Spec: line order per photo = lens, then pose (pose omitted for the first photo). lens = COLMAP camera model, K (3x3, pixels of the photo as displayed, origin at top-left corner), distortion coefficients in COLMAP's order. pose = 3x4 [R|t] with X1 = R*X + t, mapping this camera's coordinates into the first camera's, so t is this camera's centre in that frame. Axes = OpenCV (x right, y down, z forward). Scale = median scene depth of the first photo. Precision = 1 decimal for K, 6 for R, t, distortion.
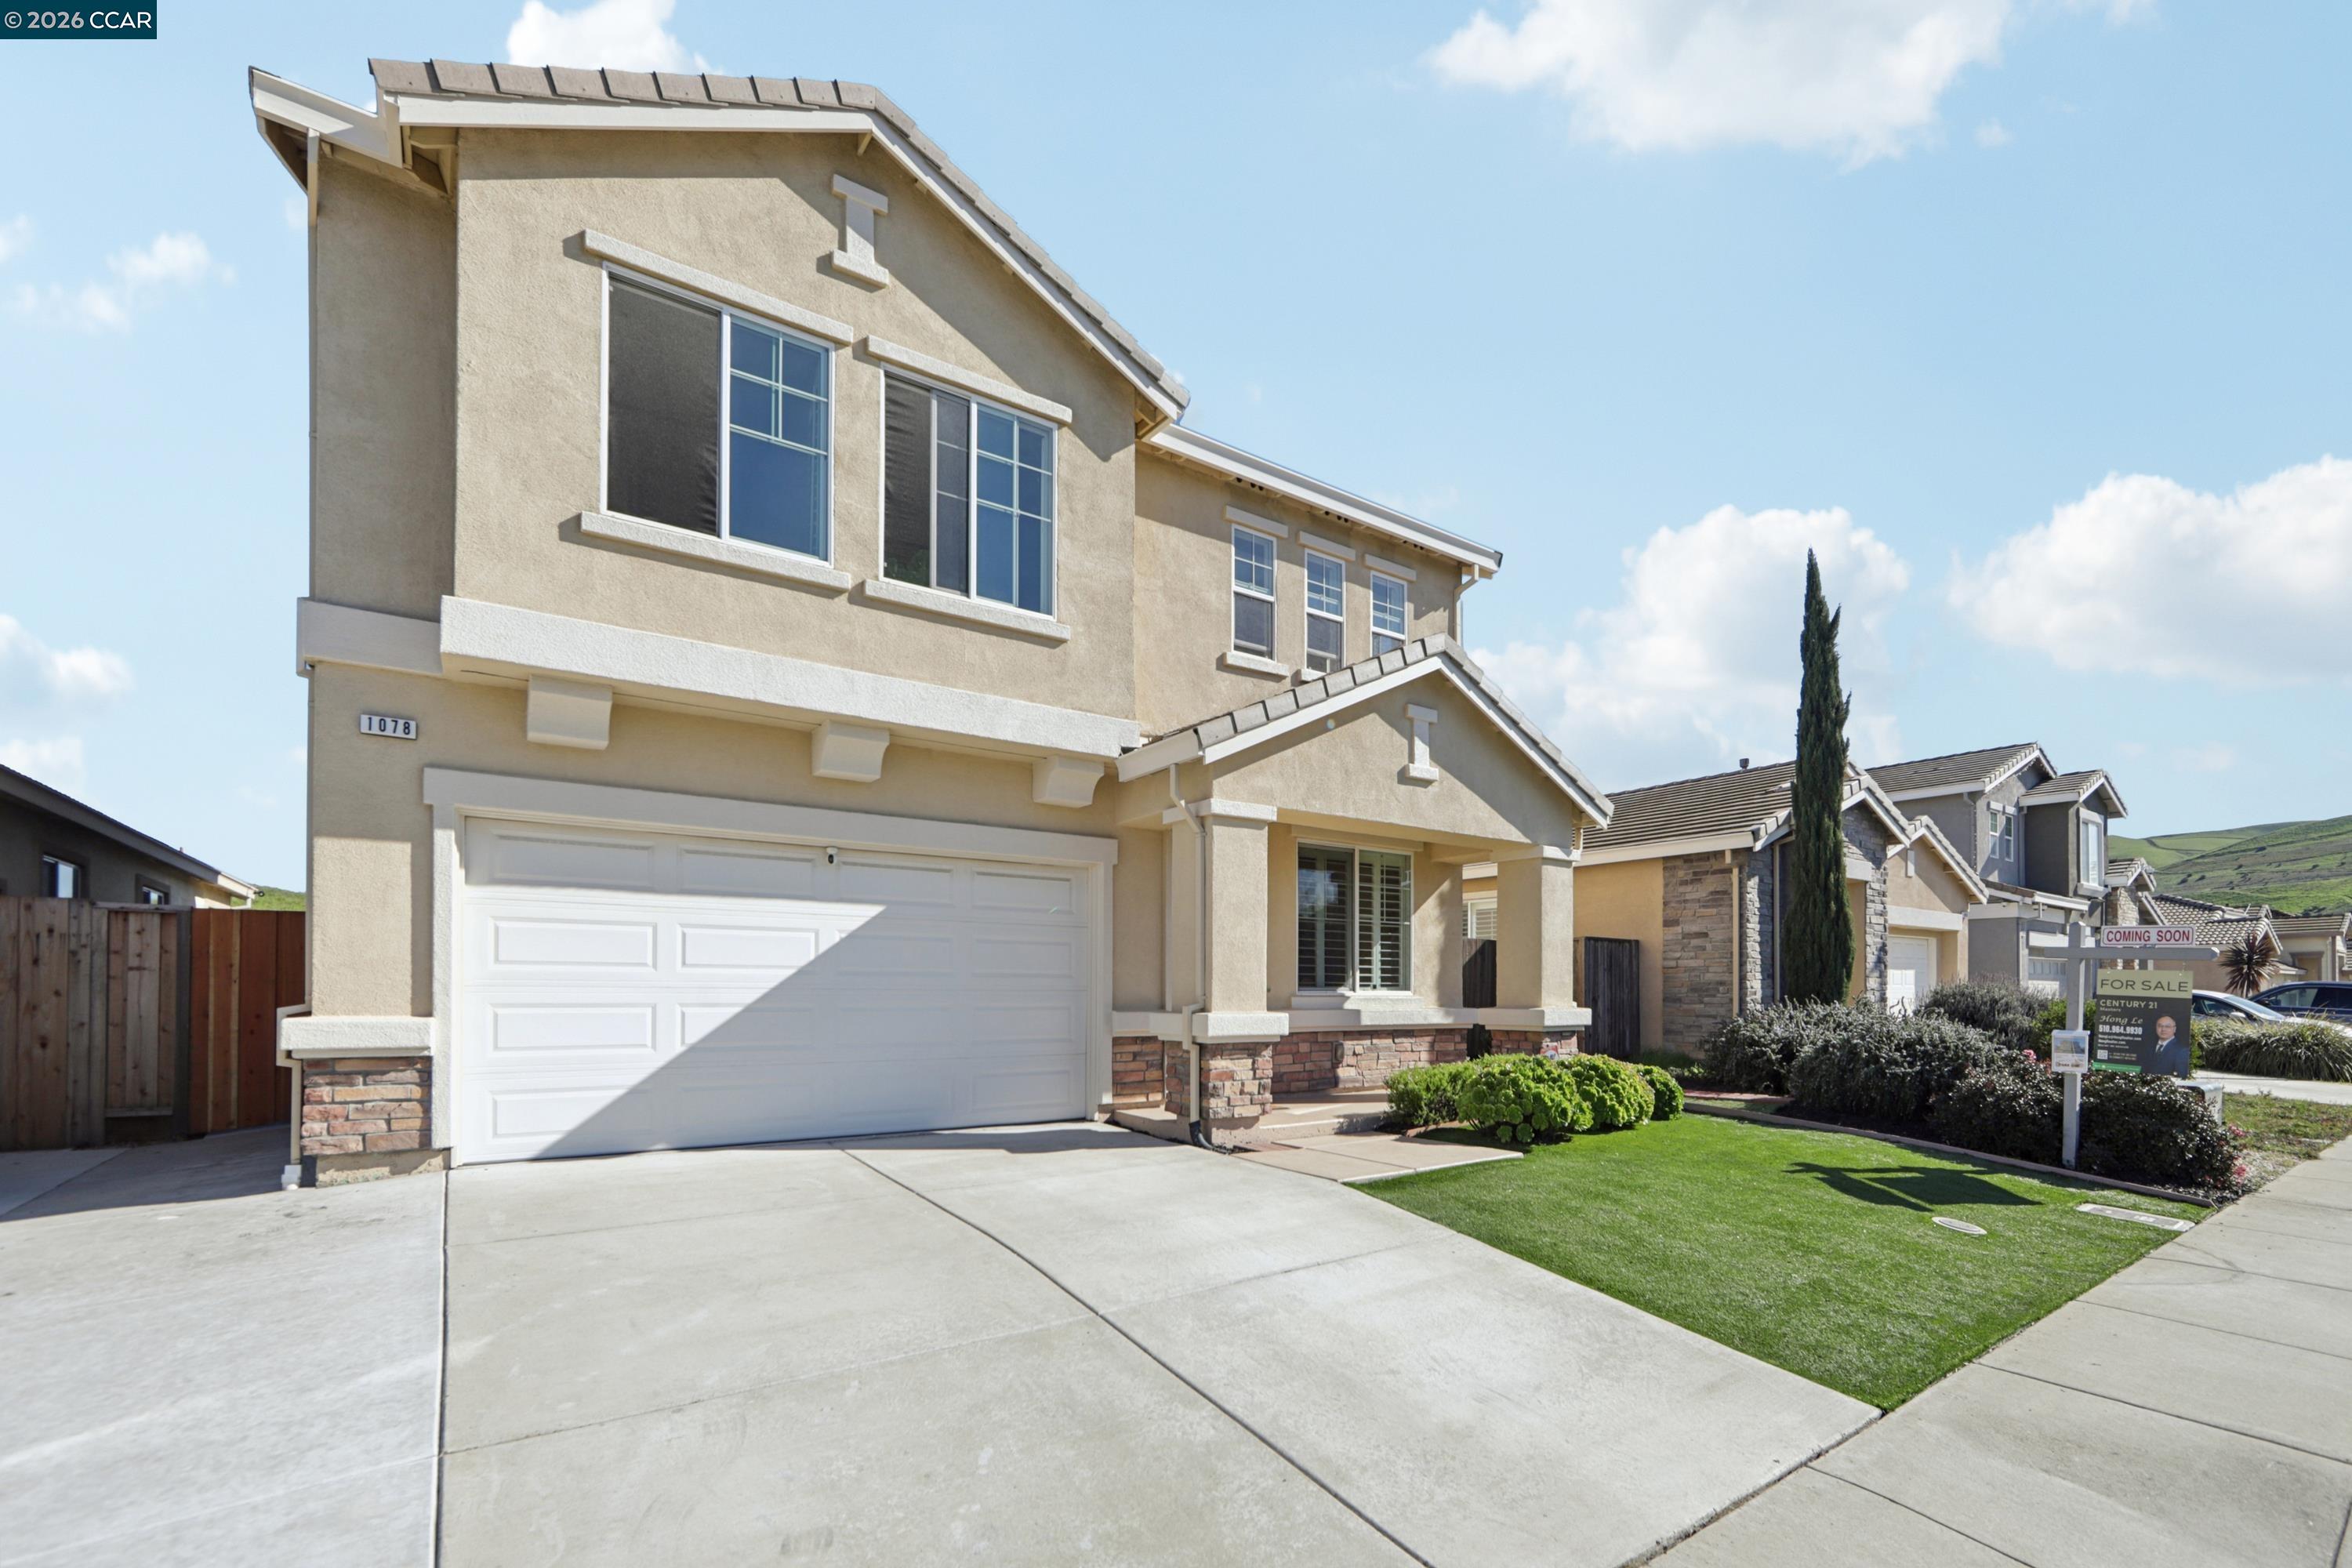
lens RADIAL K [[922.5, 0, 1193.0], [0, 922.5, 765.7], [0, 0, 1]] dist [-0.007256, 0.000198]
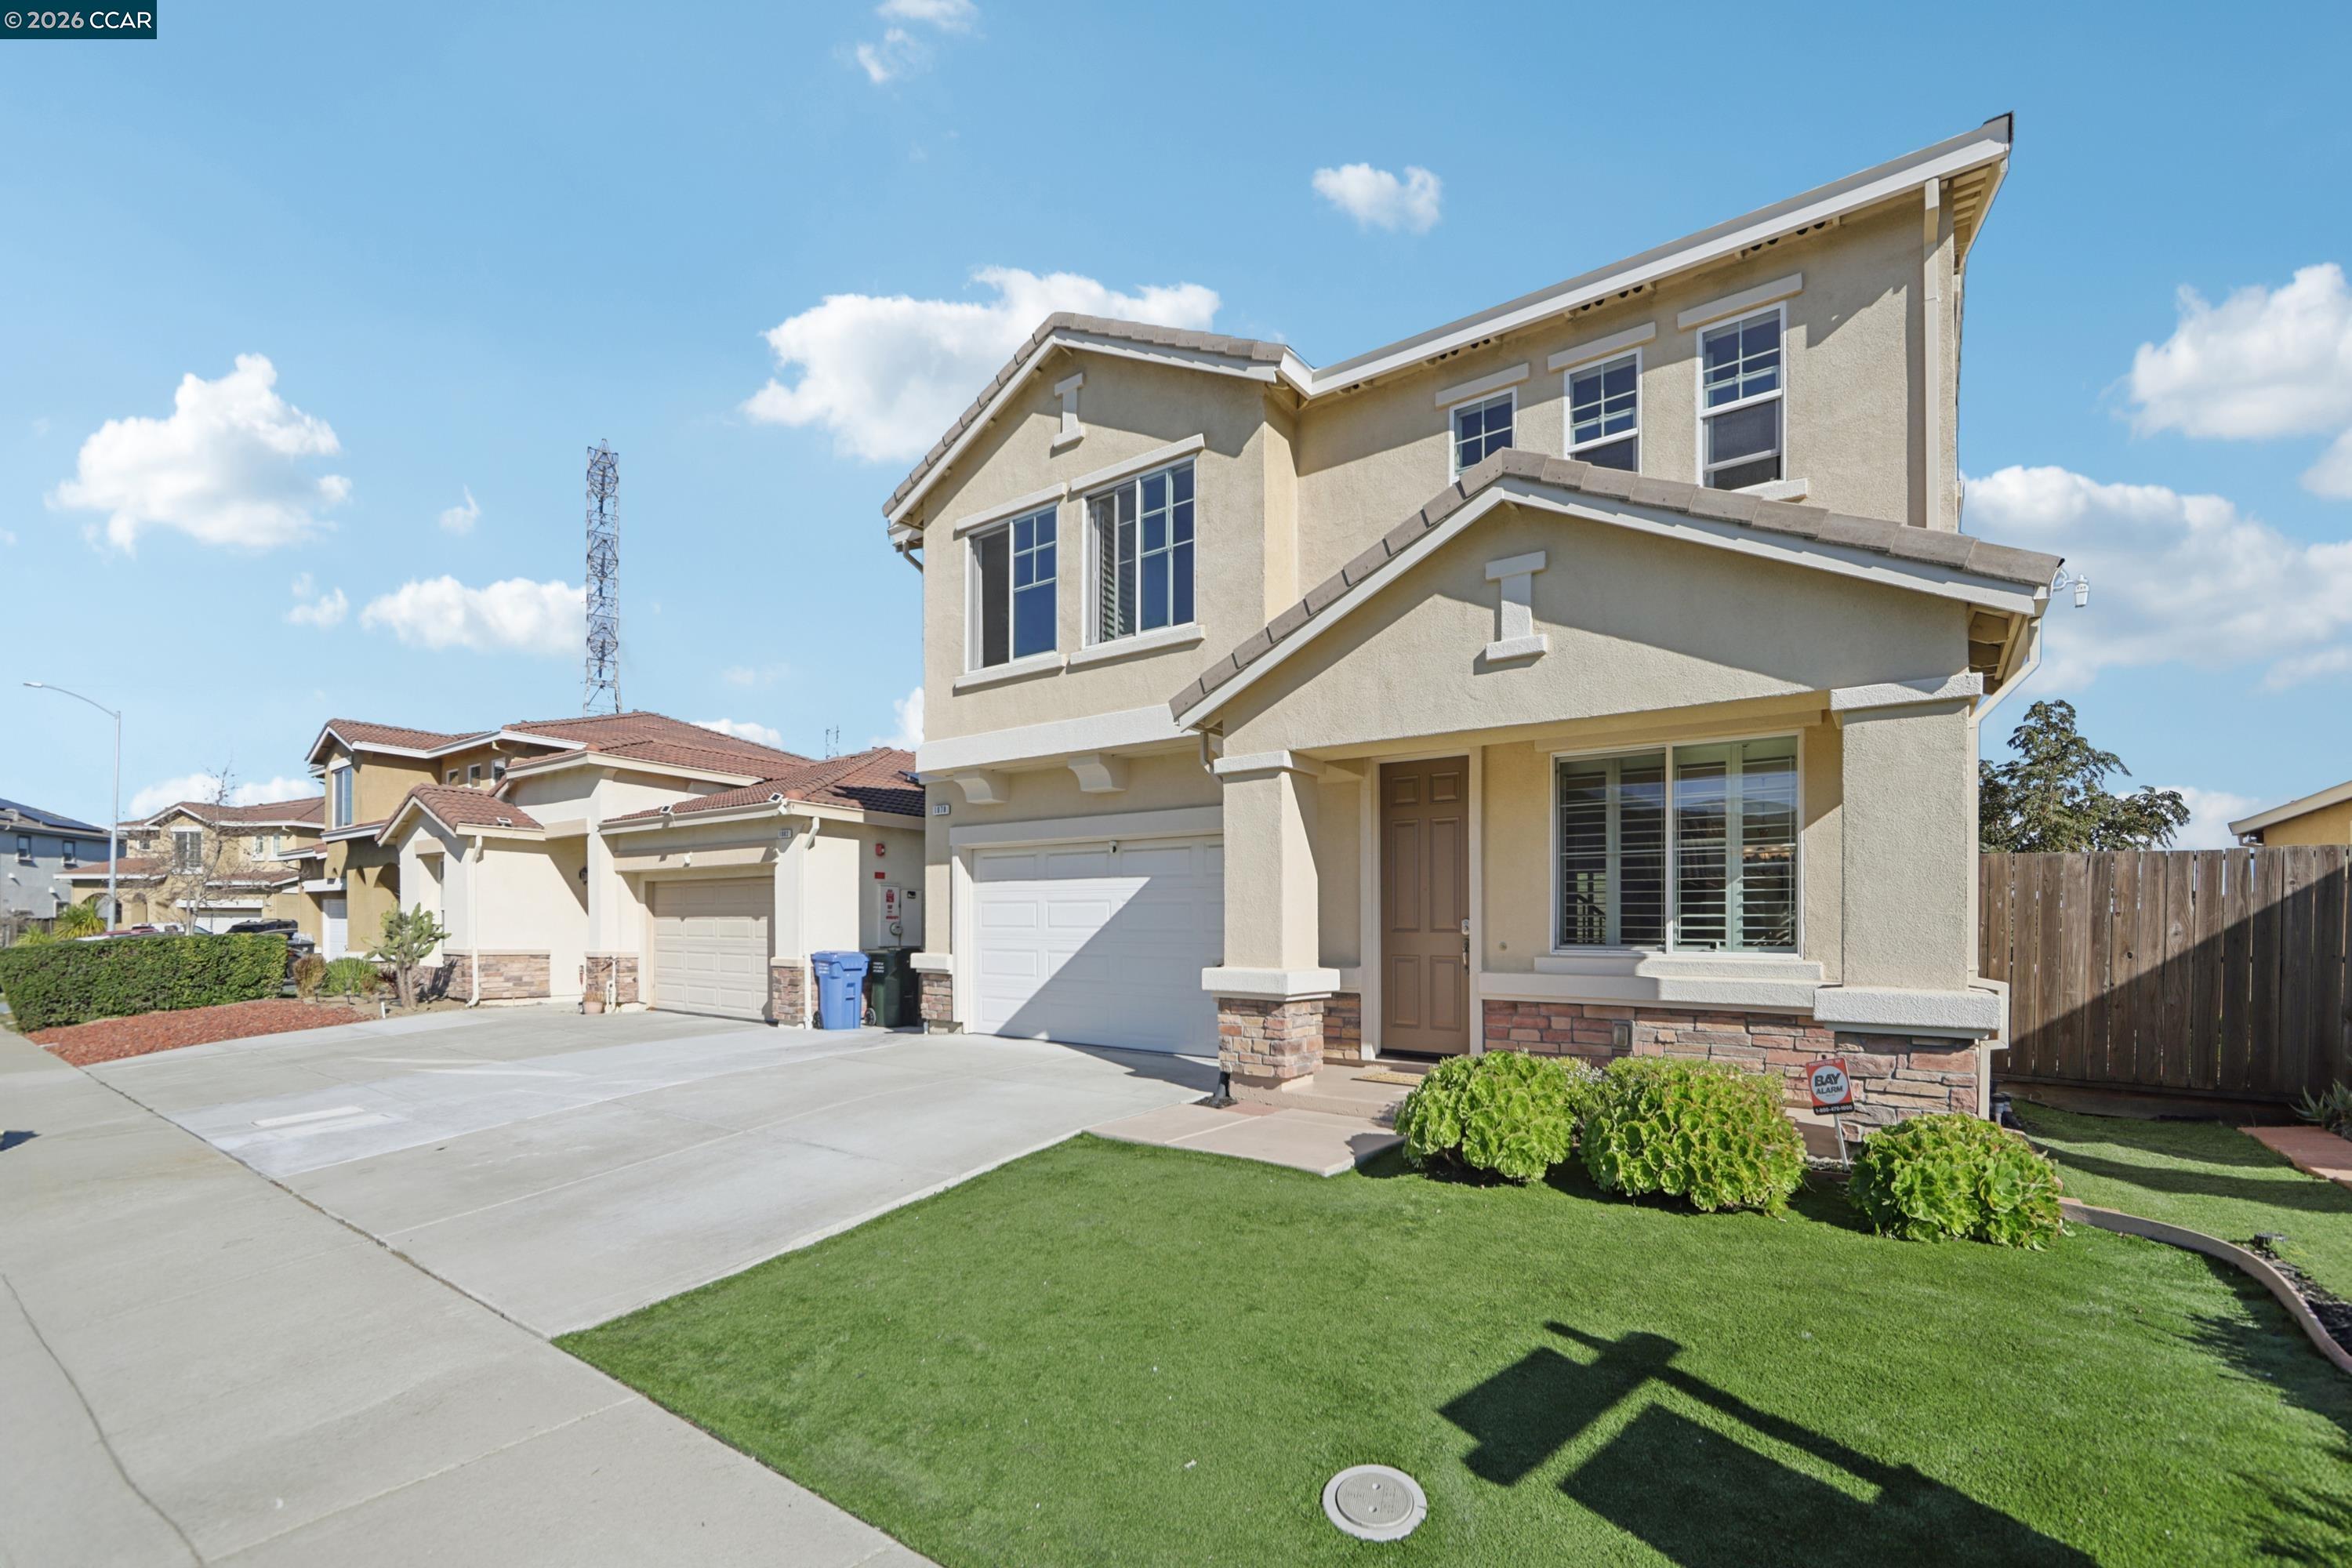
lens RADIAL K [[872.0, 0, 1175.2], [0, 872.0, 733.8], [0, 0, 1]] dist [-0.001281, 0.000044]
pose [[0.391737, -0.205995, -0.896721, 0.832436], [0.208370, 0.969155, -0.131607, 0.119869], [0.896172, -0.135295, 0.422577, 0.521426]]
